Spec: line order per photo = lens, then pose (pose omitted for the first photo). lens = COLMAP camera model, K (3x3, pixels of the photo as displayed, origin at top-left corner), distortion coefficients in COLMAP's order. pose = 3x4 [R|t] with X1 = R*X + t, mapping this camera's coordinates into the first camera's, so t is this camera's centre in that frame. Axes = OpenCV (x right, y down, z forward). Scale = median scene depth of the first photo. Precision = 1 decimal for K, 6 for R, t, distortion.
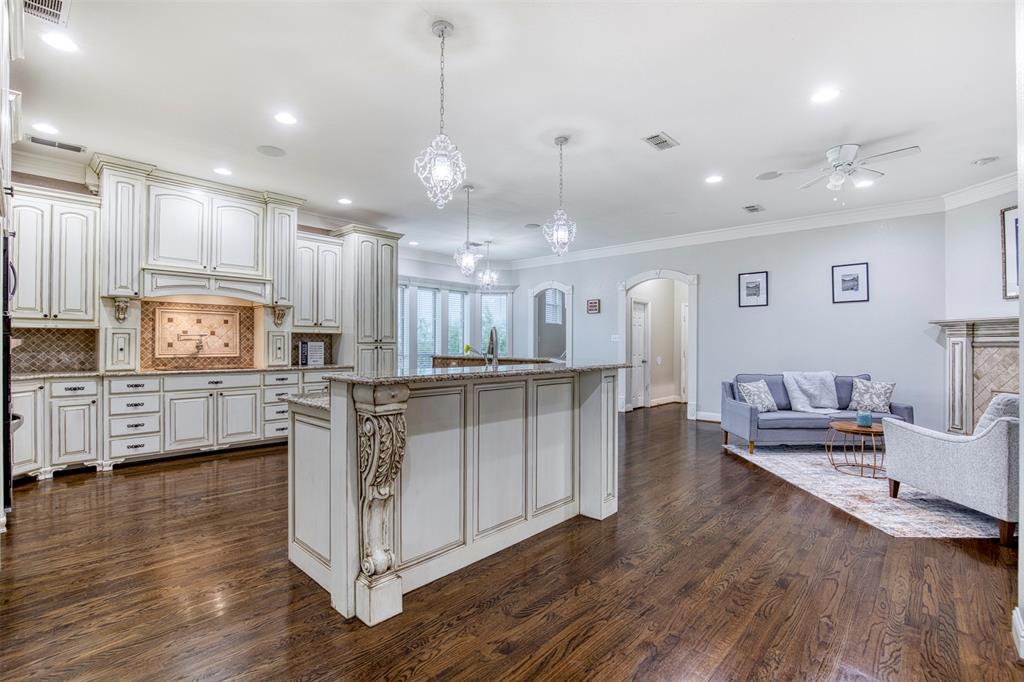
lens RADIAL K [[465.1, 0, 505.7], [0, 465.1, 341.2], [0, 0, 1]] dist [-0.011551, 0.004374]
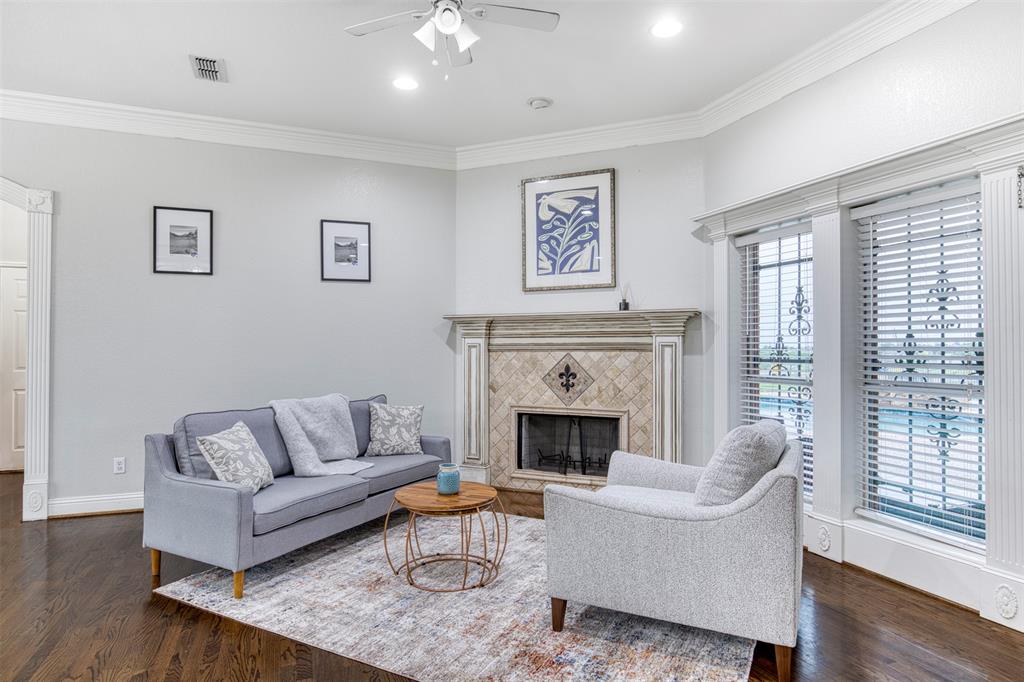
lens RADIAL K [[570.0, 0, 508.8], [0, 570.0, 341.1], [0, 0, 1]] dist [-0.015858, -0.000180]
pose [[0.411085, 0.009112, 0.911552, 0.138205], [-0.004992, 0.999958, -0.007745, 0.003210], [-0.911584, -0.001367, 0.411113, 0.521042]]
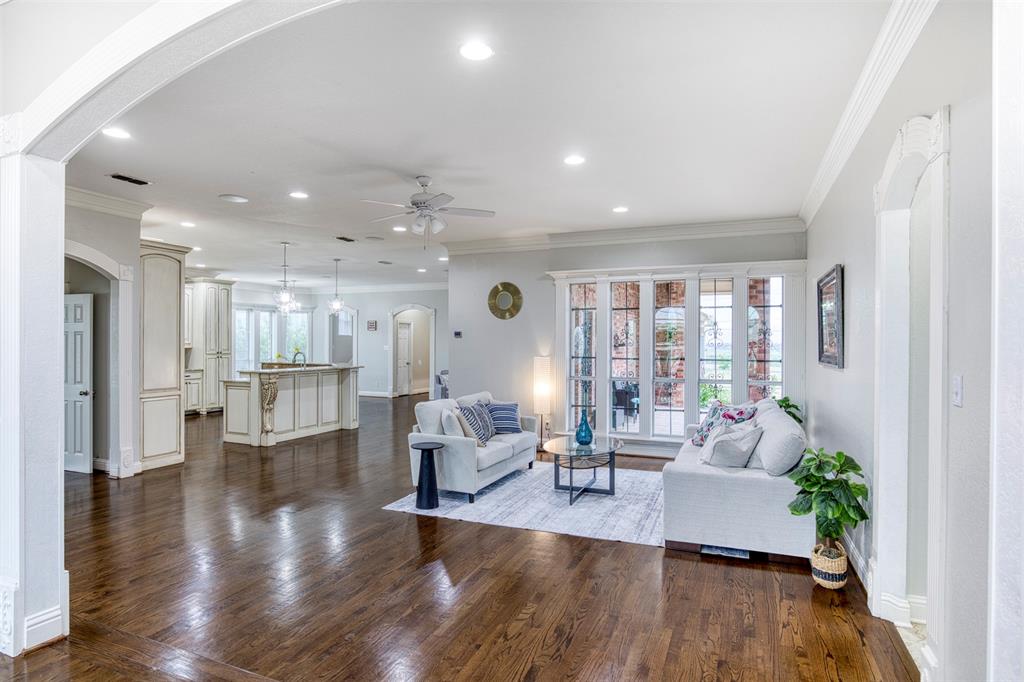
lens RADIAL K [[570.0, 0, 519.4], [0, 570.0, 344.4], [0, 0, 1]] dist [-0.015858, -0.000180]
pose [[0.934093, 0.000732, 0.357030, -0.021171], [-0.005523, 0.999908, 0.012399, -0.066122], [-0.356988, -0.013554, 0.934011, -1.295414]]
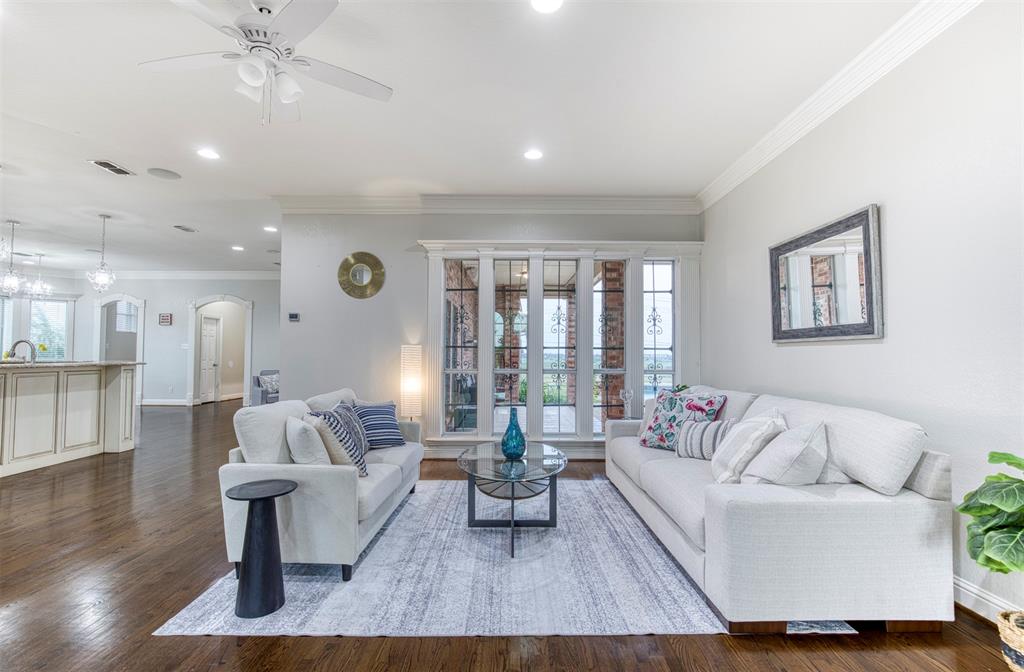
lens RADIAL K [[465.1, 0, 516.8], [0, 465.1, 338.0], [0, 0, 1]] dist [-0.011551, 0.004374]
pose [[0.730655, 0.022838, 0.682365, 0.063248], [-0.006876, 0.999636, -0.026094, -0.003814], [-0.682712, 0.014374, 0.730546, -0.769214]]
